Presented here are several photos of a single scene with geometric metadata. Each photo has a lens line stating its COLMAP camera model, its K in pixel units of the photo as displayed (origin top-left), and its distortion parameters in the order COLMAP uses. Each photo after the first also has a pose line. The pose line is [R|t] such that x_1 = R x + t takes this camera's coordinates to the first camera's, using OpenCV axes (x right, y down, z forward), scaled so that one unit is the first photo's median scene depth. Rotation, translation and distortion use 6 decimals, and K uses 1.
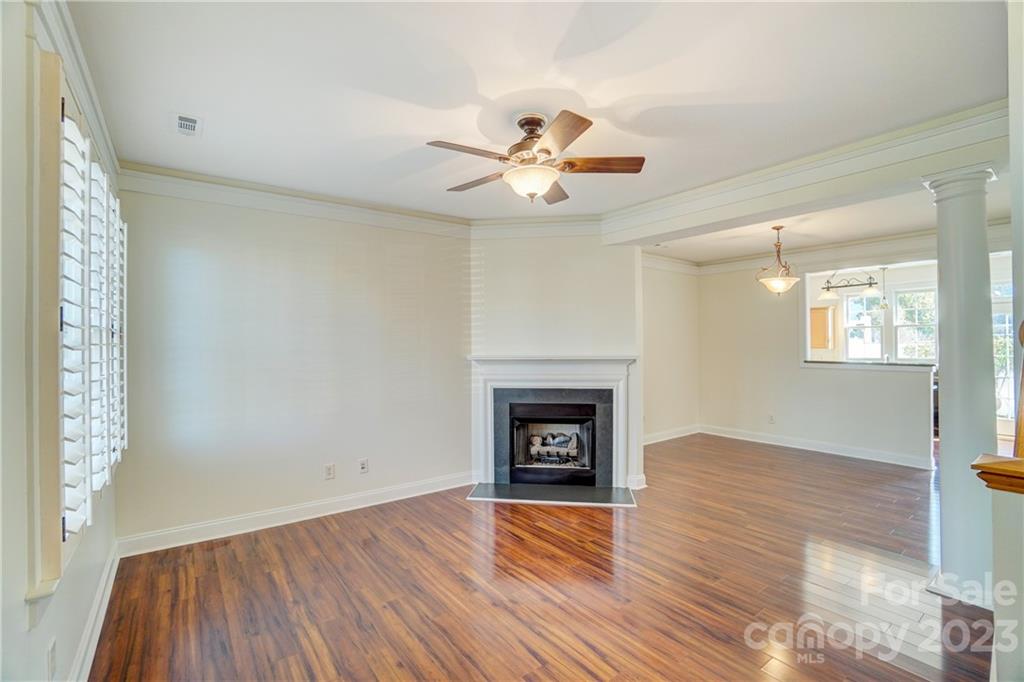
lens RADIAL K [[453.8, 0, 496.3], [0, 453.8, 344.2], [0, 0, 1]] dist [-0.004554, -0.000179]
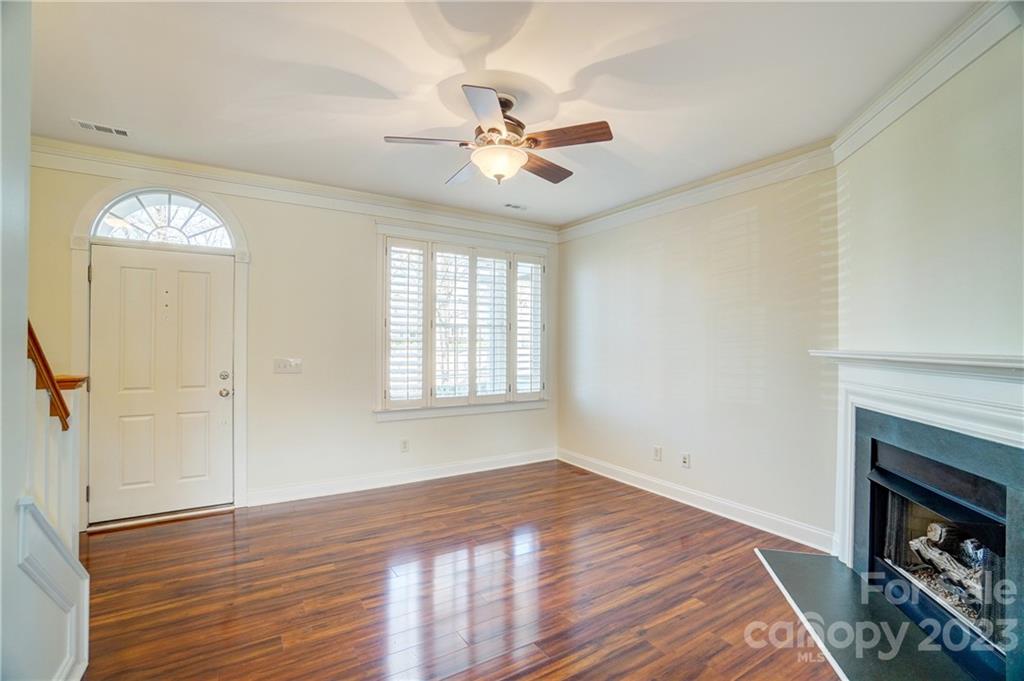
lens RADIAL K [[453.8, 0, 514.2], [0, 453.8, 342.9], [0, 0, 1]] dist [-0.004554, -0.000179]
pose [[-0.039061, 0.008865, -0.999197, 0.684408], [-0.002437, 0.999957, 0.008967, 0.014734], [0.999234, 0.002785, -0.039038, 0.689079]]
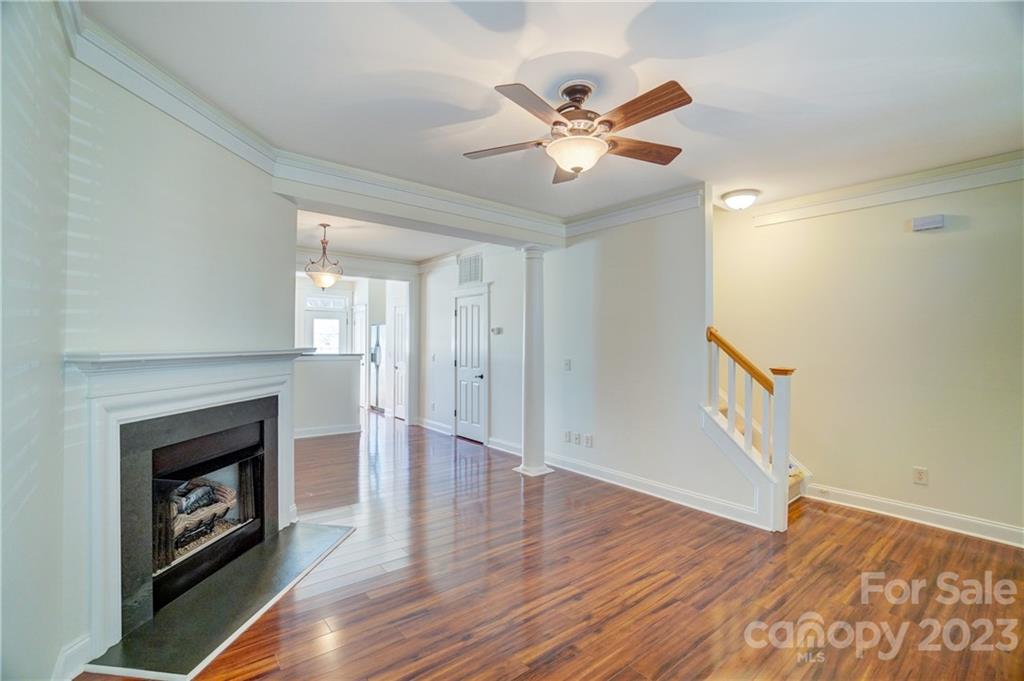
lens RADIAL K [[453.8, 0, 507.9], [0, 453.8, 343.1], [0, 0, 1]] dist [-0.004554, -0.000179]
pose [[-0.044649, 0.005408, 0.998988, -0.538116], [-0.014294, 0.999880, -0.006051, 0.018441], [-0.998900, -0.014550, -0.044567, 0.755907]]
